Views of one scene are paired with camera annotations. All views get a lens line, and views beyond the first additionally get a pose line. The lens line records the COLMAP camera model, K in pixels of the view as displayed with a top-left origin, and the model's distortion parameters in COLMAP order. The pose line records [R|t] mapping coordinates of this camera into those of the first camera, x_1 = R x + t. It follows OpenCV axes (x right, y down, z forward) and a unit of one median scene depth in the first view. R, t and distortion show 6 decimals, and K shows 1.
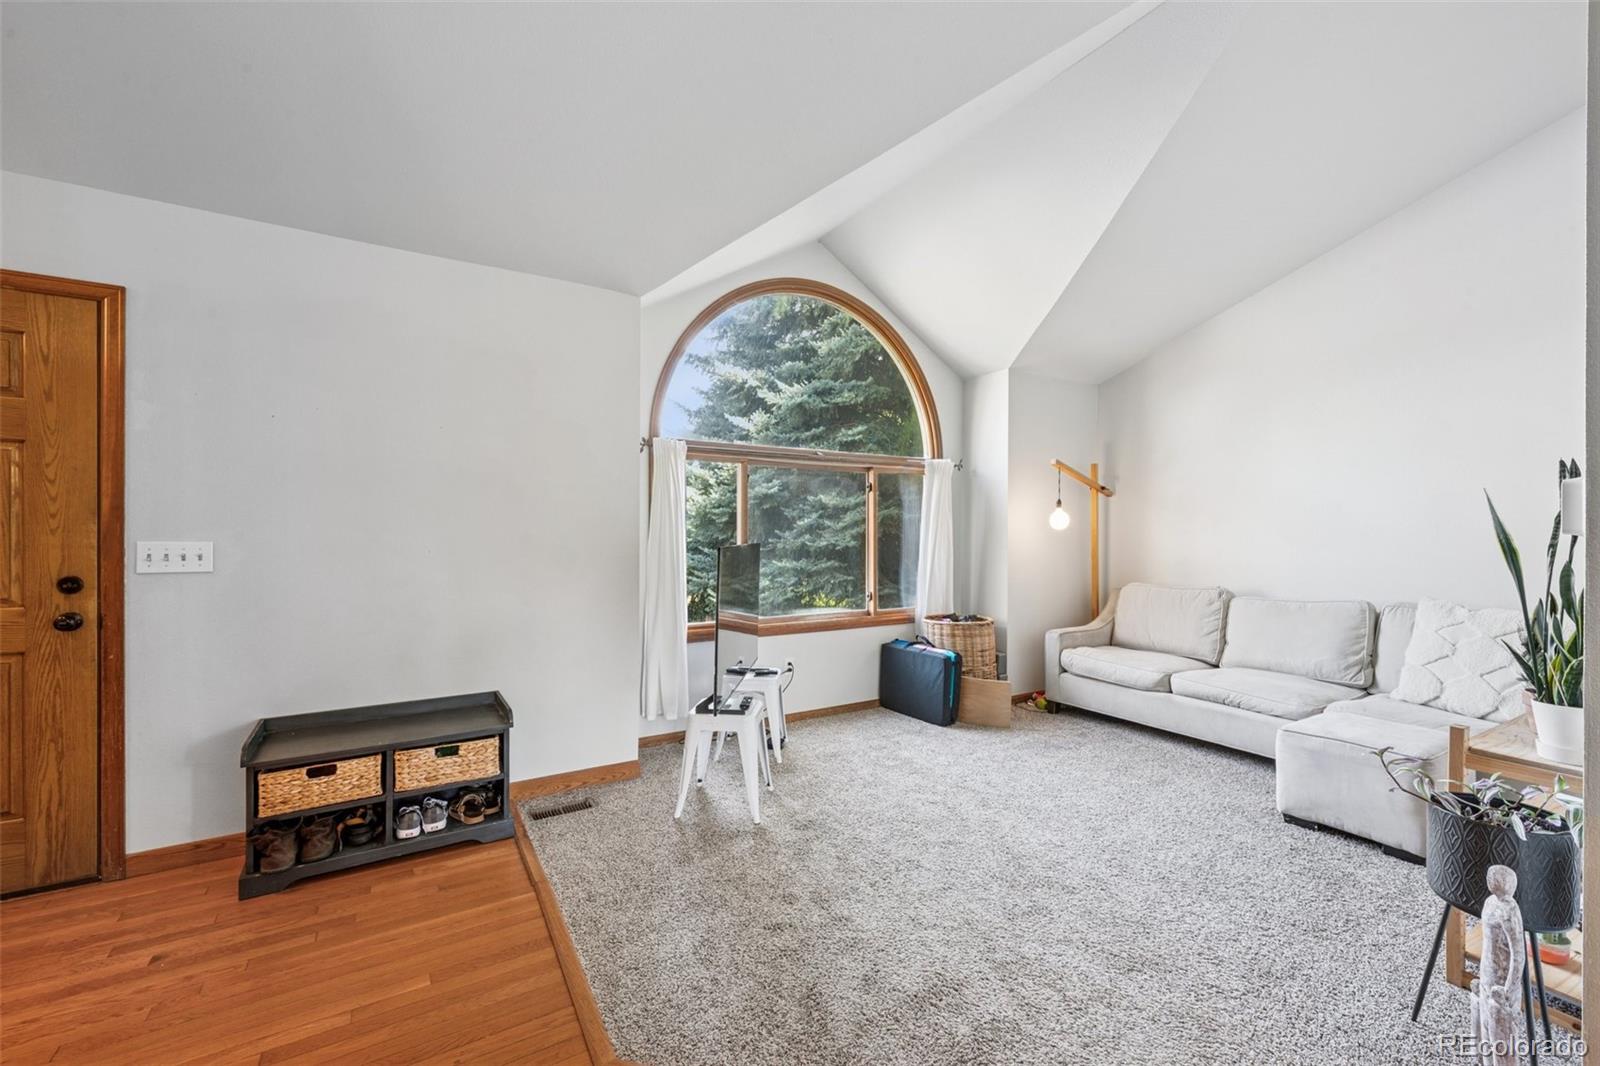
lens RADIAL K [[667.7, 0, 800.9], [0, 667.7, 536.6], [0, 0, 1]] dist [-0.002428, -0.000251]
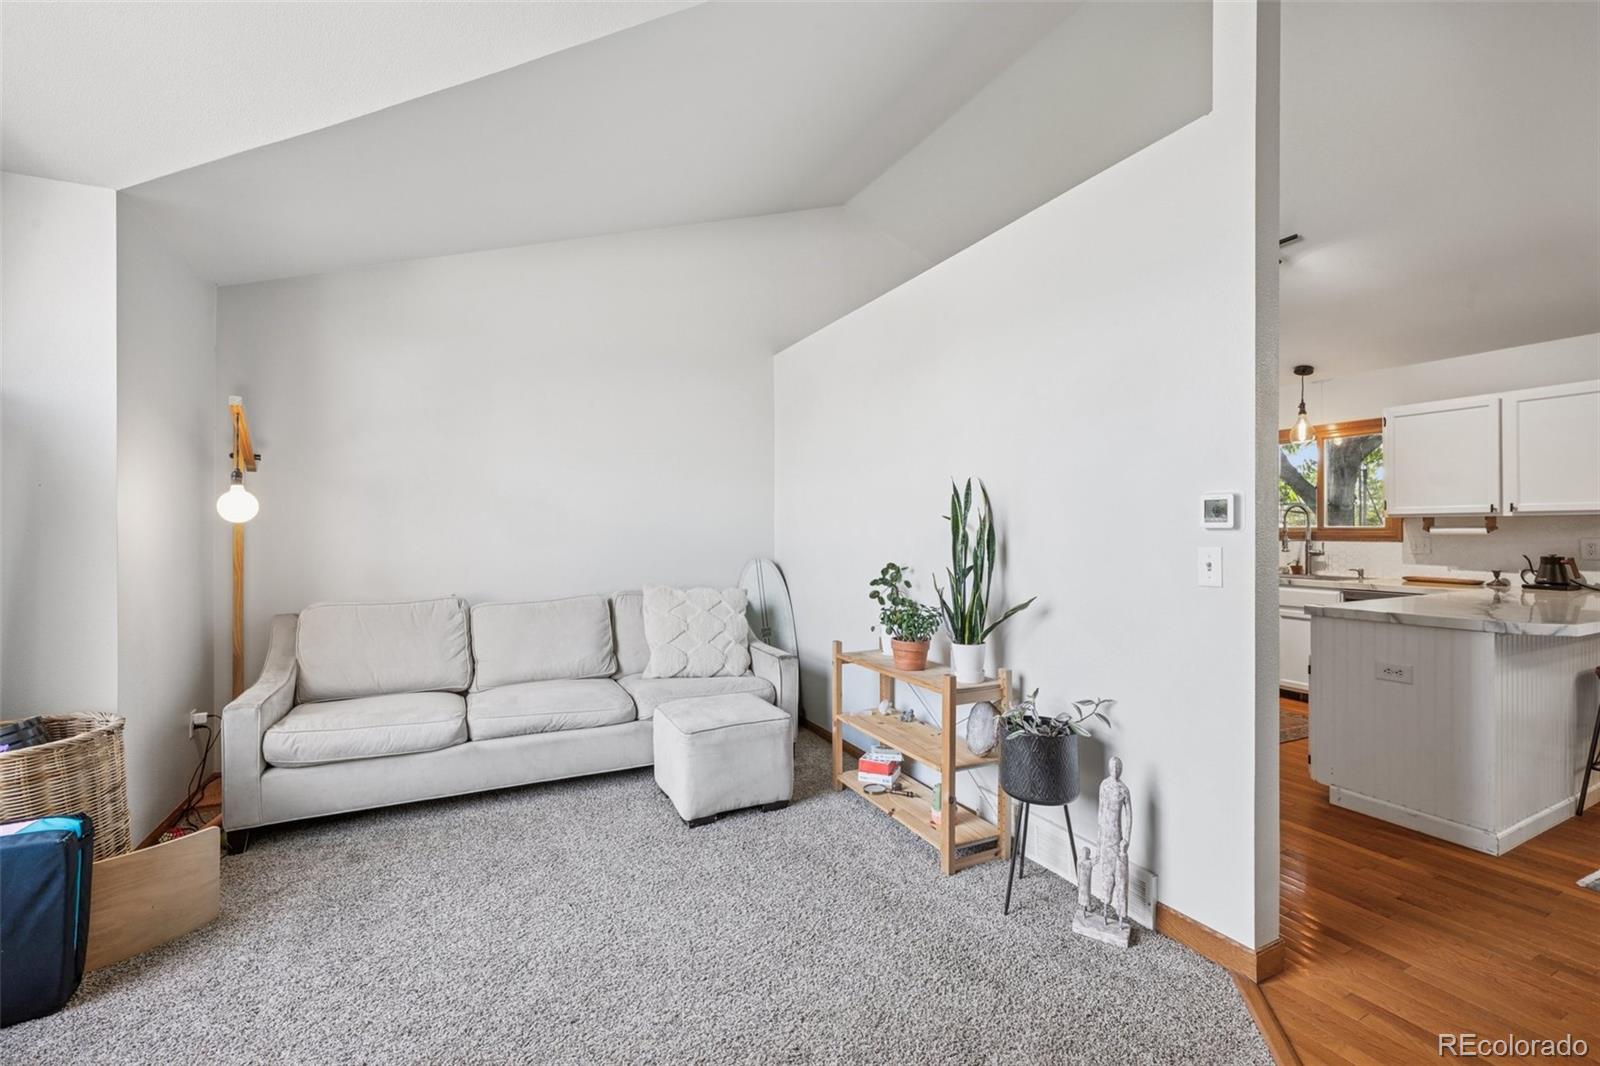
lens RADIAL K [[661.6, 0, 800.0], [0, 661.6, 533.0], [0, 0, 1]] dist [0.000723, 0.000274]
pose [[0.088775, -0.005874, 0.996034, -0.153087], [0.009605, 0.999941, 0.005041, -0.000406], [-0.996005, 0.009120, 0.088826, 0.558457]]
